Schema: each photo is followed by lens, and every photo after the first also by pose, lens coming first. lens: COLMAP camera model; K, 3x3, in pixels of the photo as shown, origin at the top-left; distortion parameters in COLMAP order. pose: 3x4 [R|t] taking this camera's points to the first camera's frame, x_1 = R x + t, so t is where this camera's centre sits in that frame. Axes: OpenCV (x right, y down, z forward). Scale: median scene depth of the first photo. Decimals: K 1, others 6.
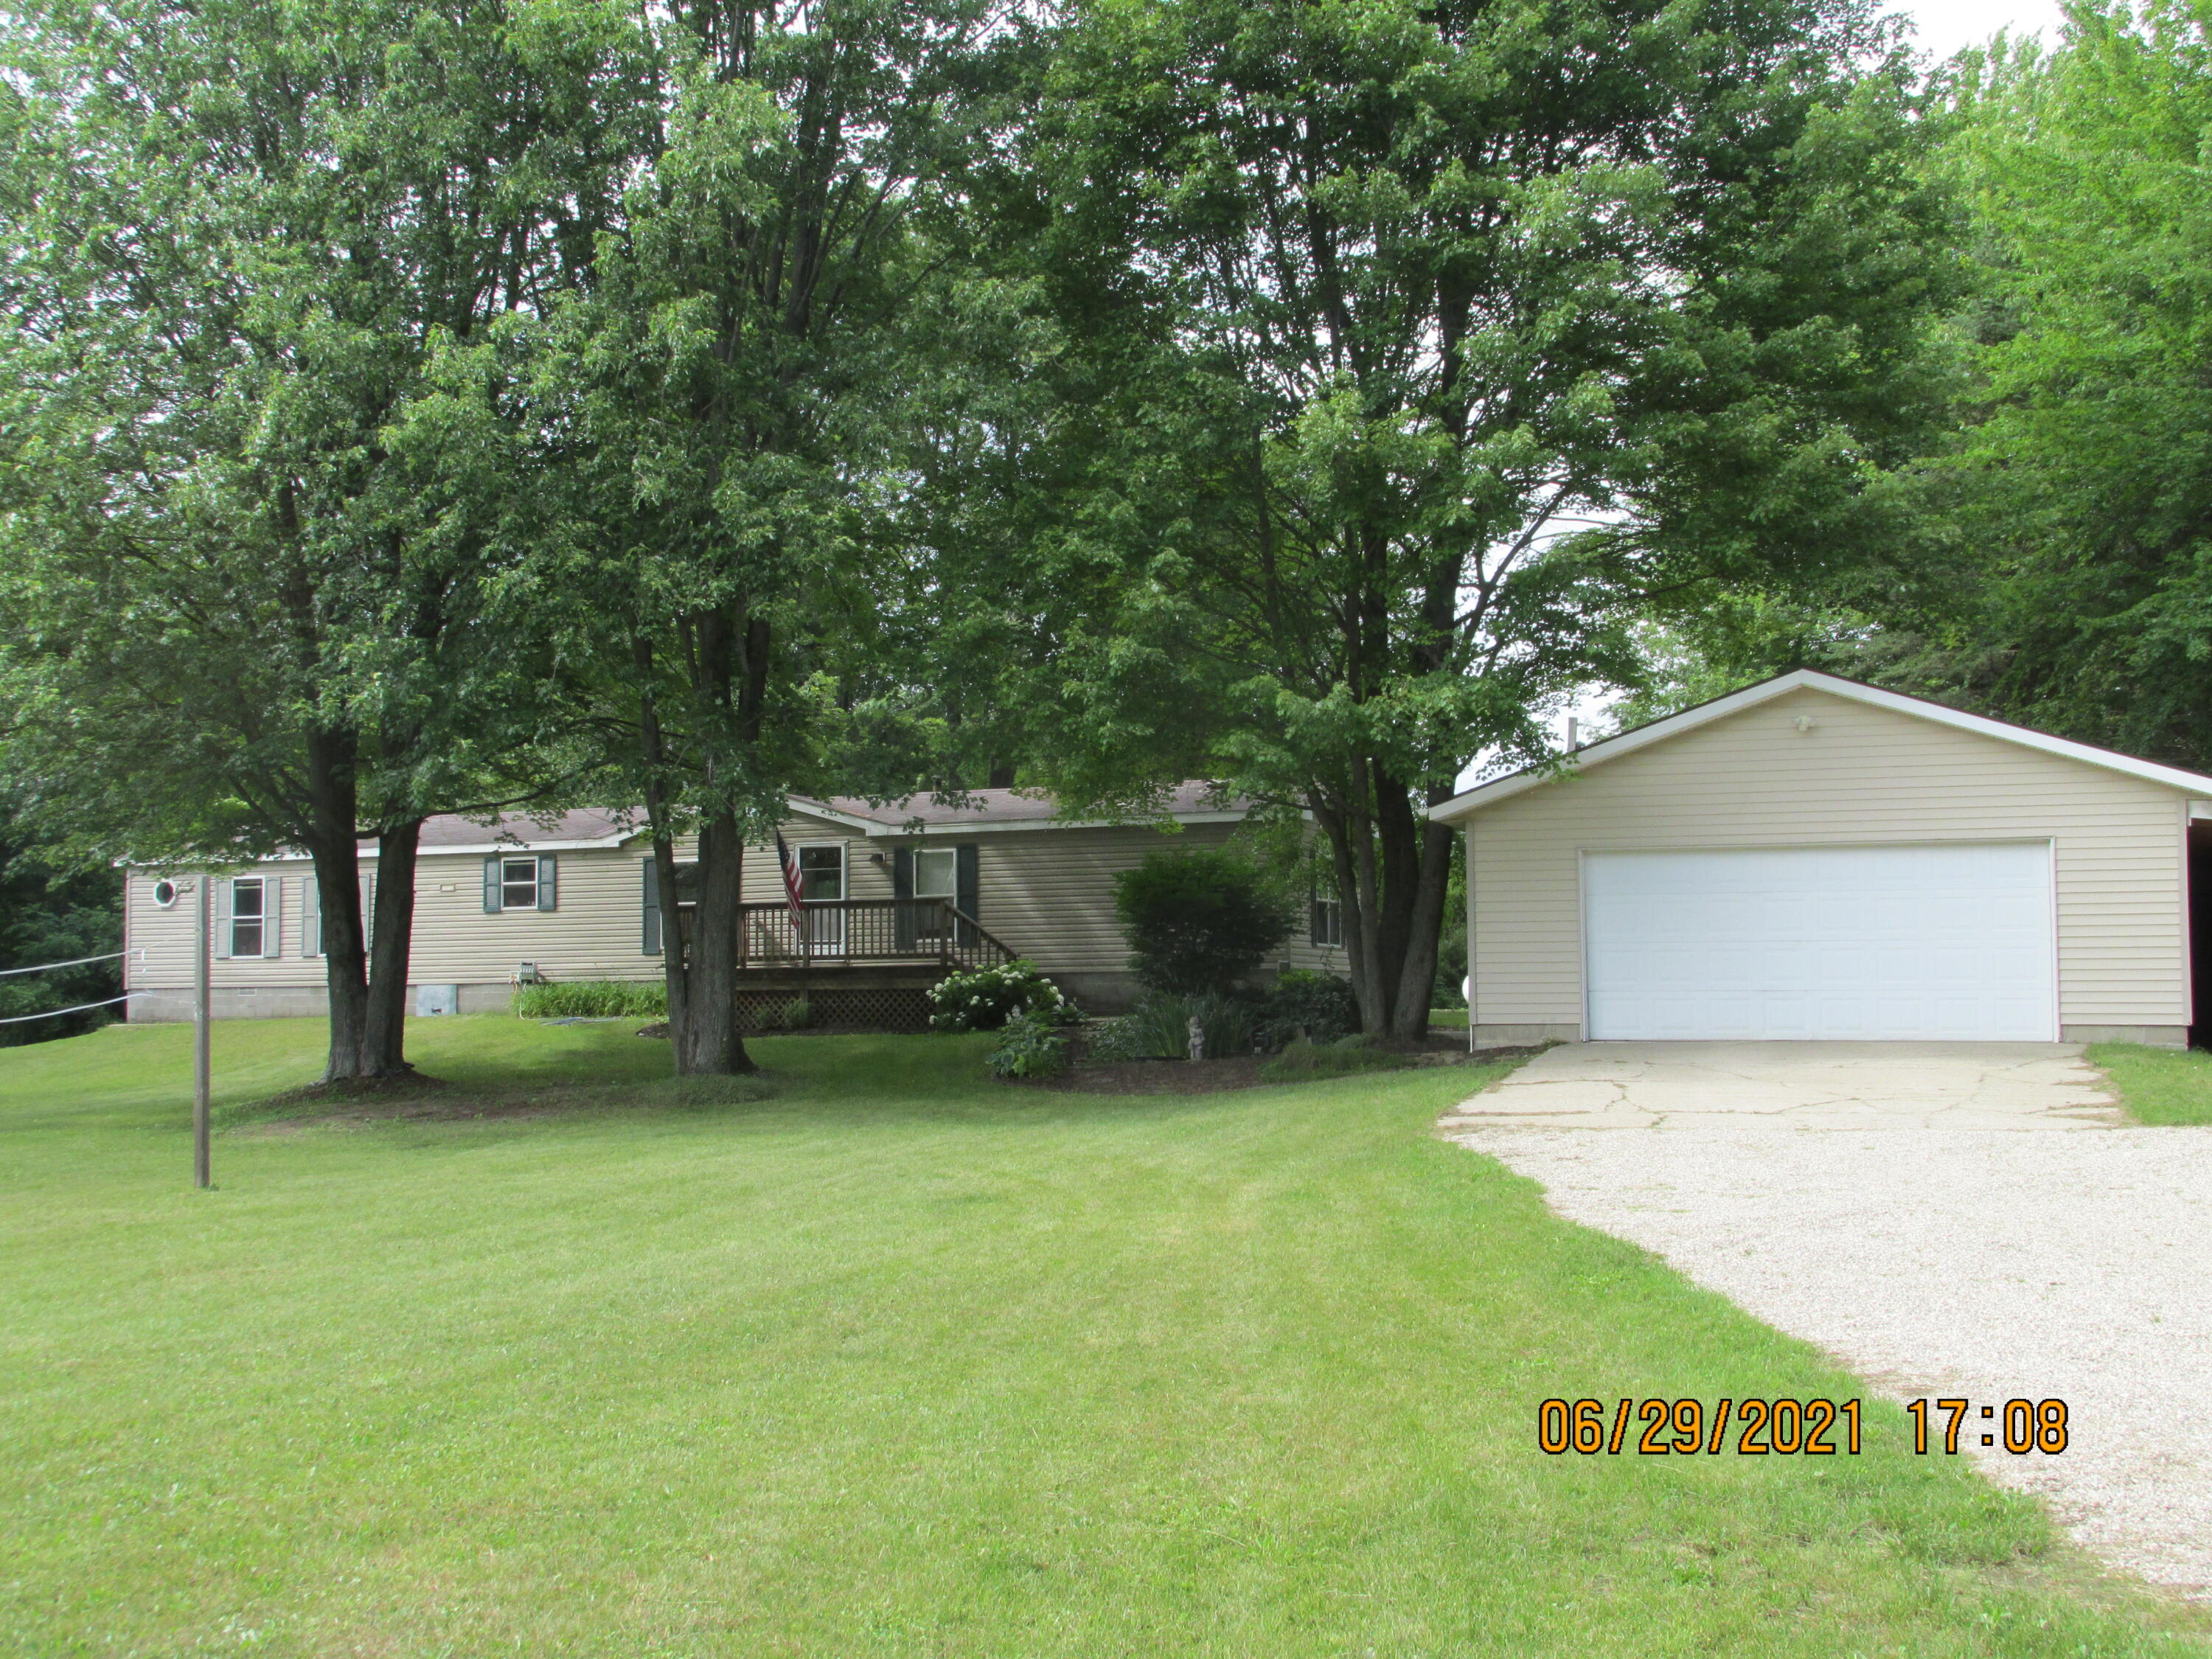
lens RADIAL K [[2343.3, 0, 1106.0], [0, 2343.3, 829.5], [0, 0, 1]] dist [-0.011282, -0.005128]
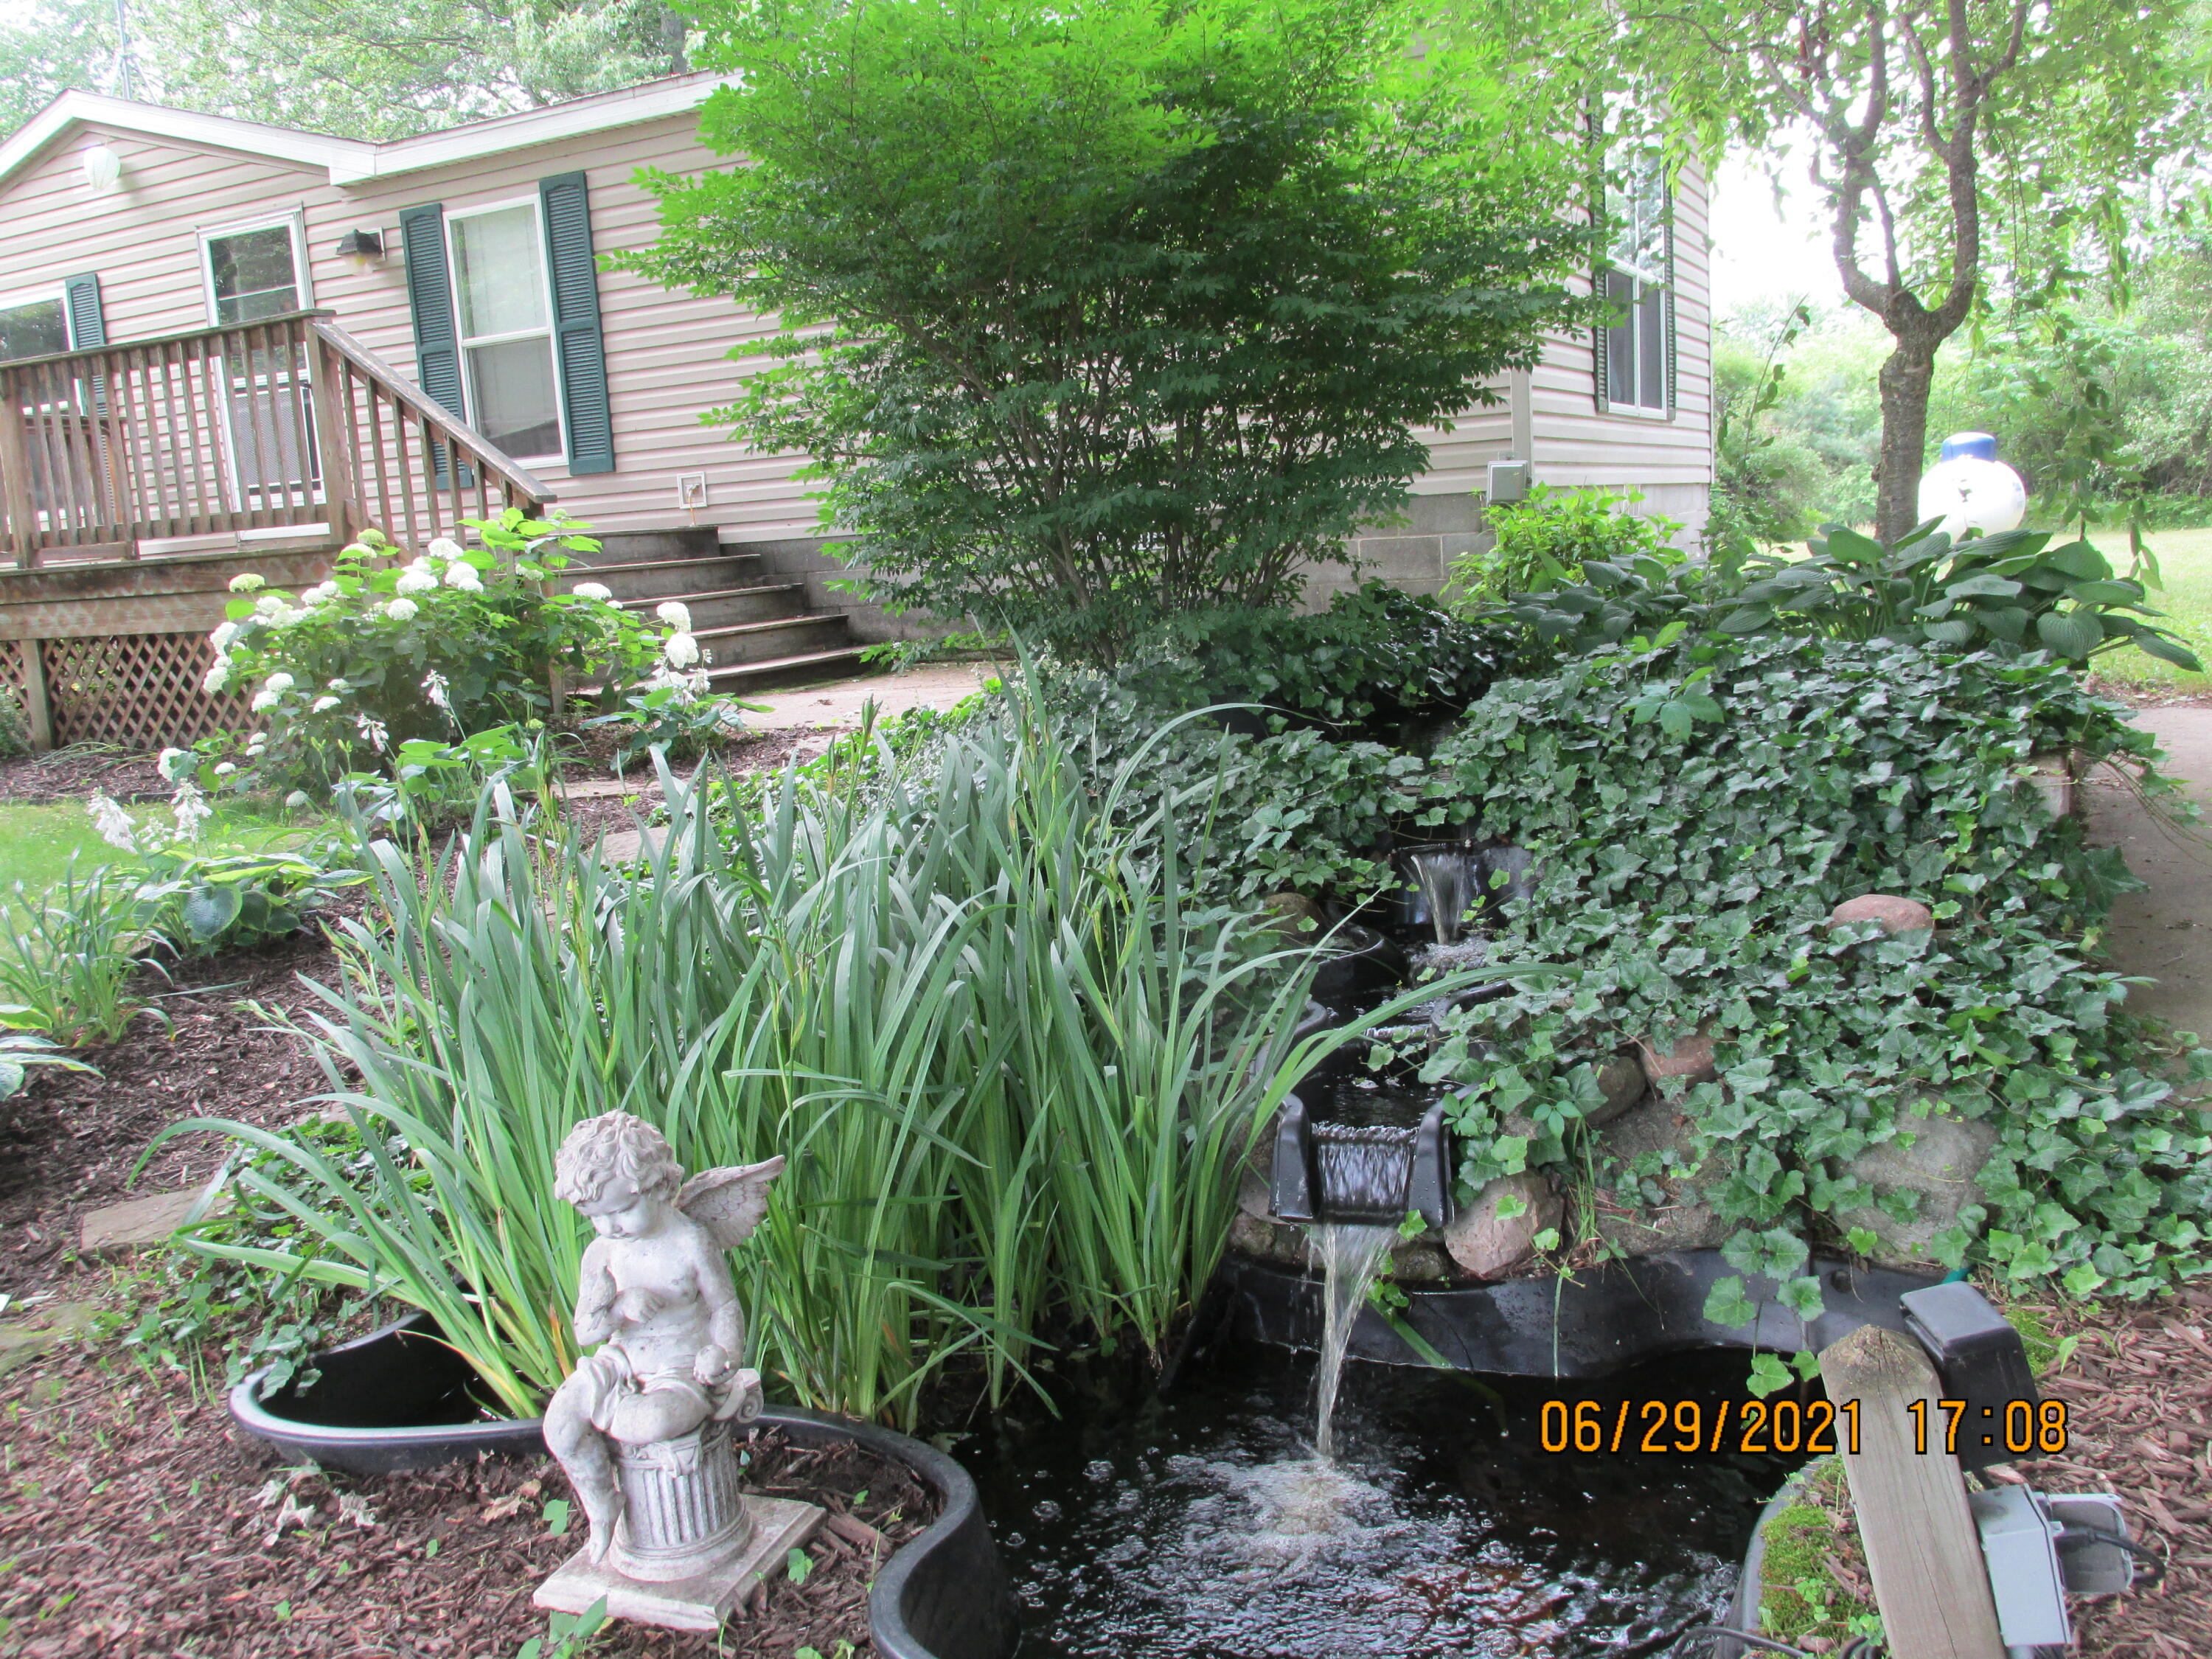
lens RADIAL K [[1857.1, 0, 1106.0], [0, 1857.1, 829.5], [0, 0, 1]] dist [-0.028102, -0.008931]
pose [[0.990456, -0.027586, -0.135038, 0.052406], [0.058246, 0.971753, 0.228701, 0.042387], [0.124915, -0.234384, 0.964085, 0.731396]]
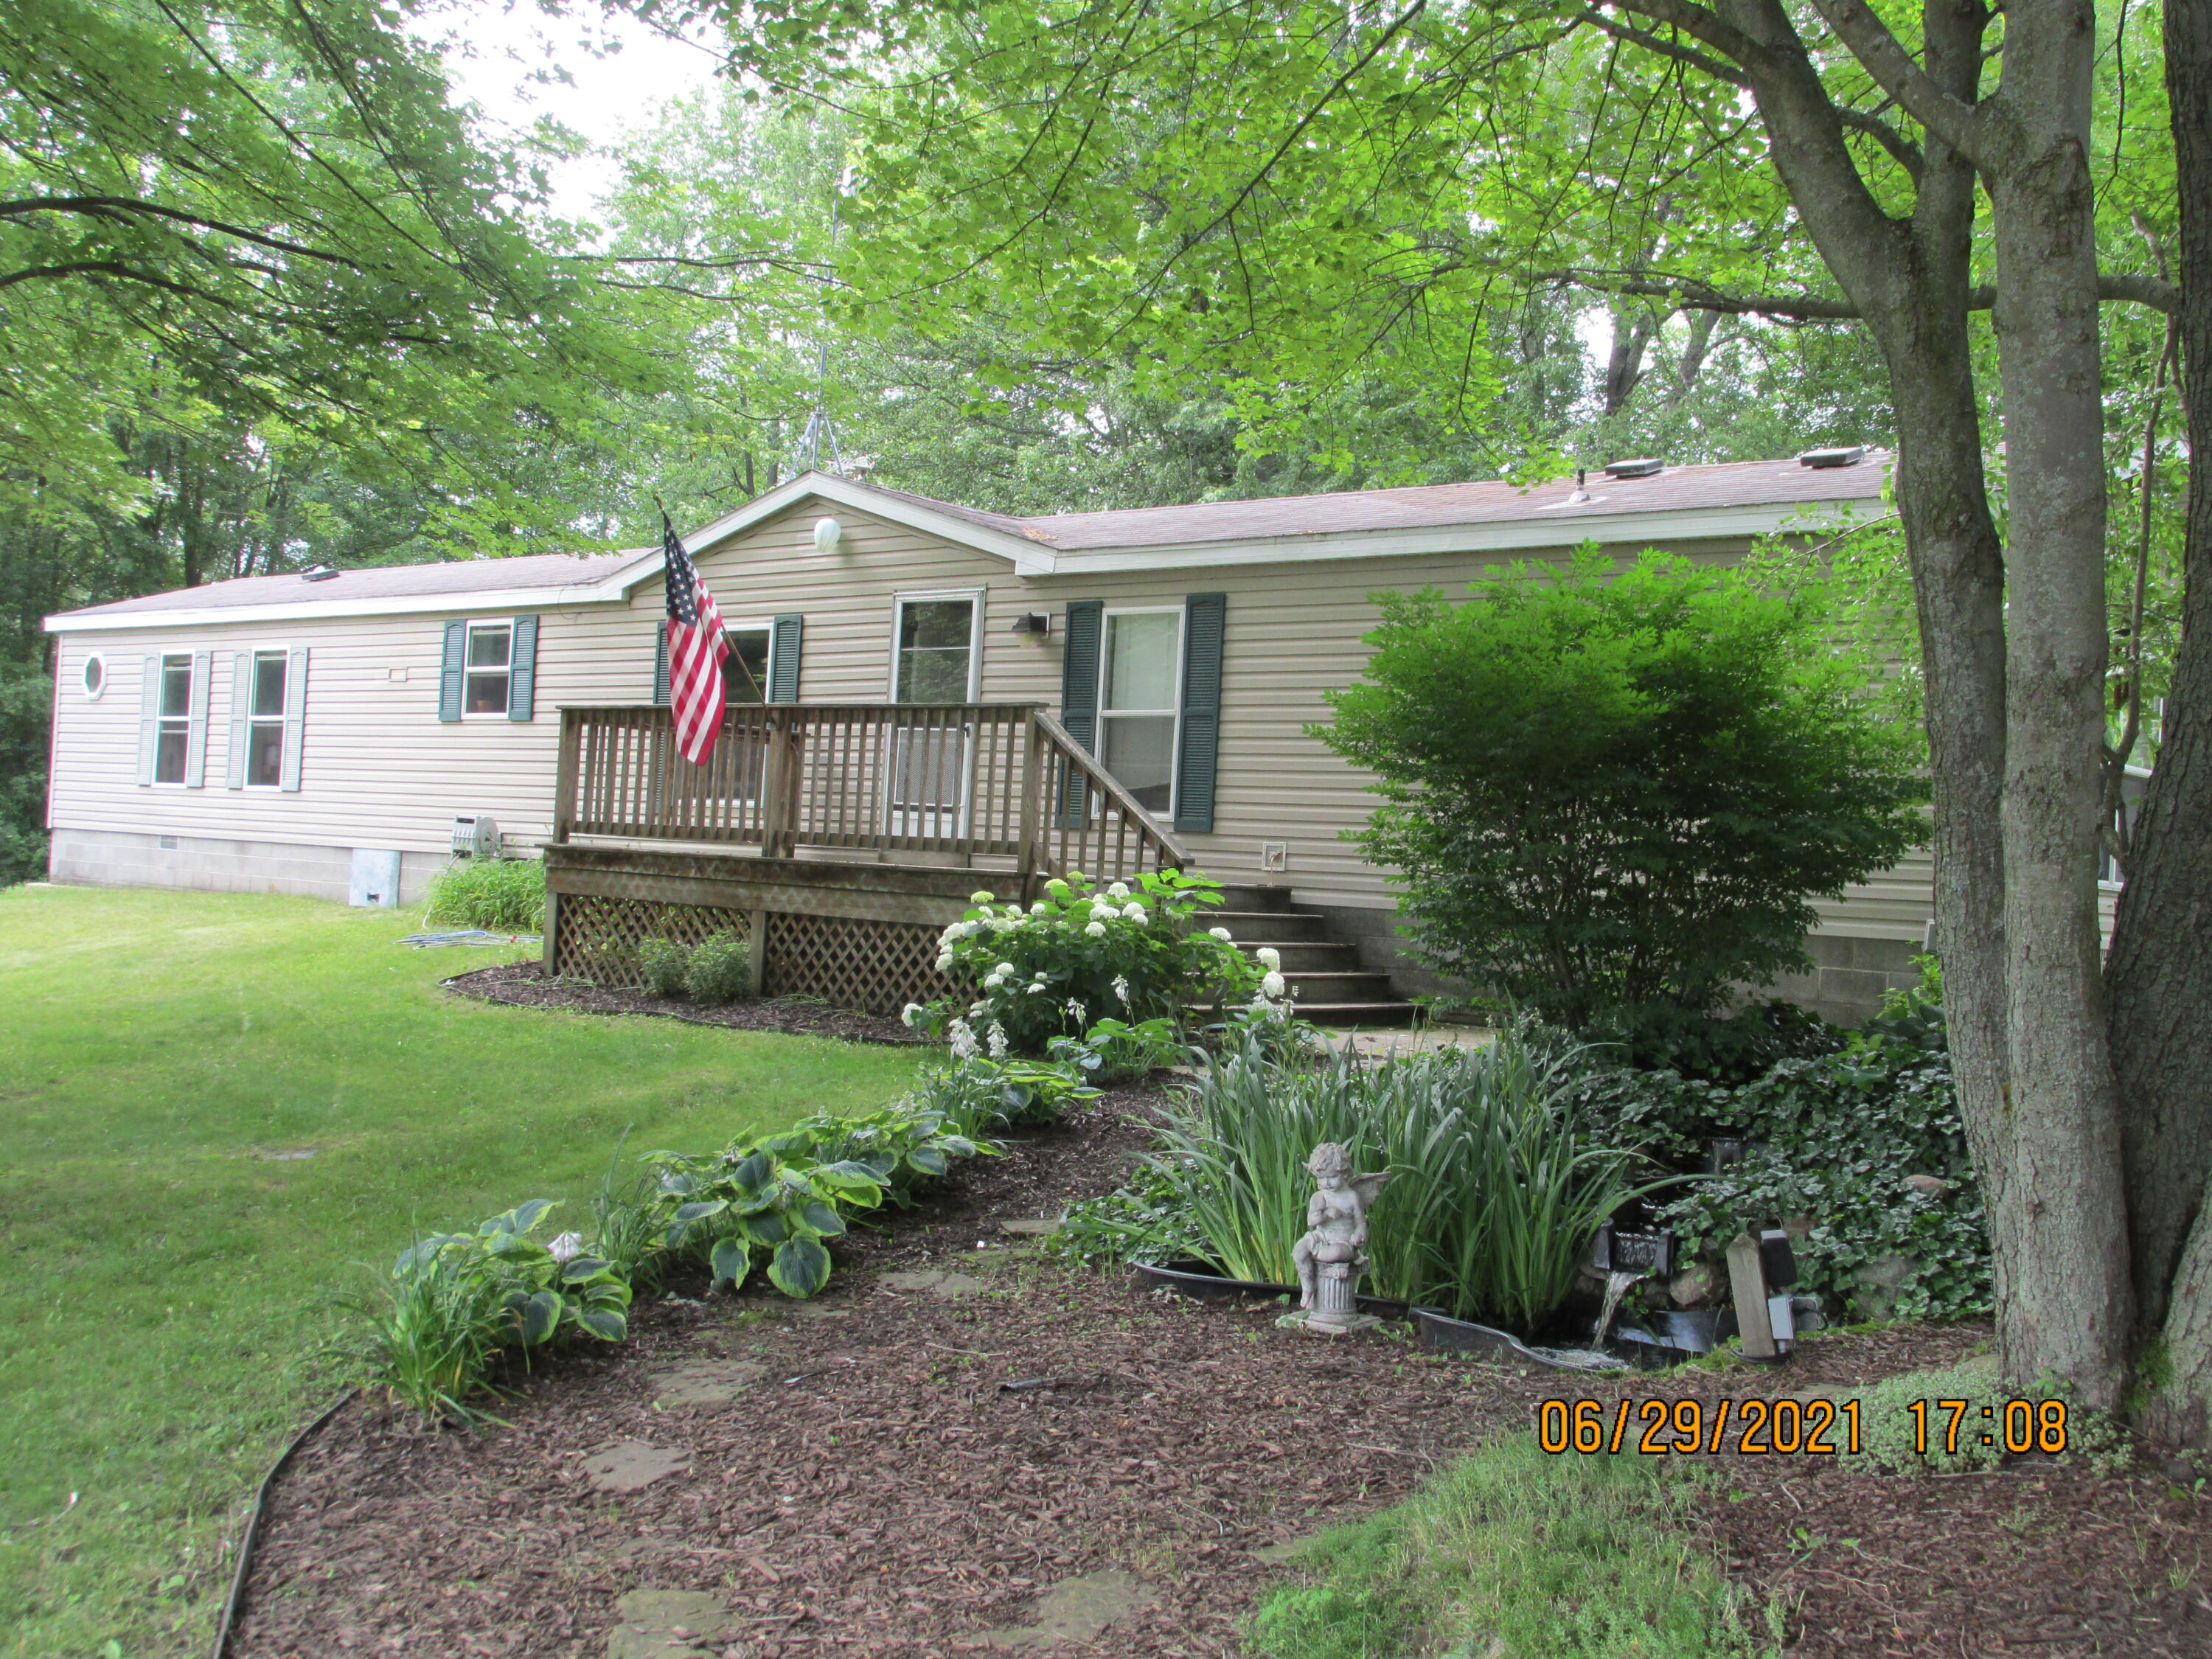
lens RADIAL K [[2343.3, 0, 1106.0], [0, 2343.3, 829.5], [0, 0, 1]] dist [-0.011282, -0.005128]
pose [[0.929228, 0.059260, -0.364725, 0.079782], [-0.044429, 0.997814, 0.048932, 0.029127], [0.366827, -0.029264, 0.929829, 0.603107]]
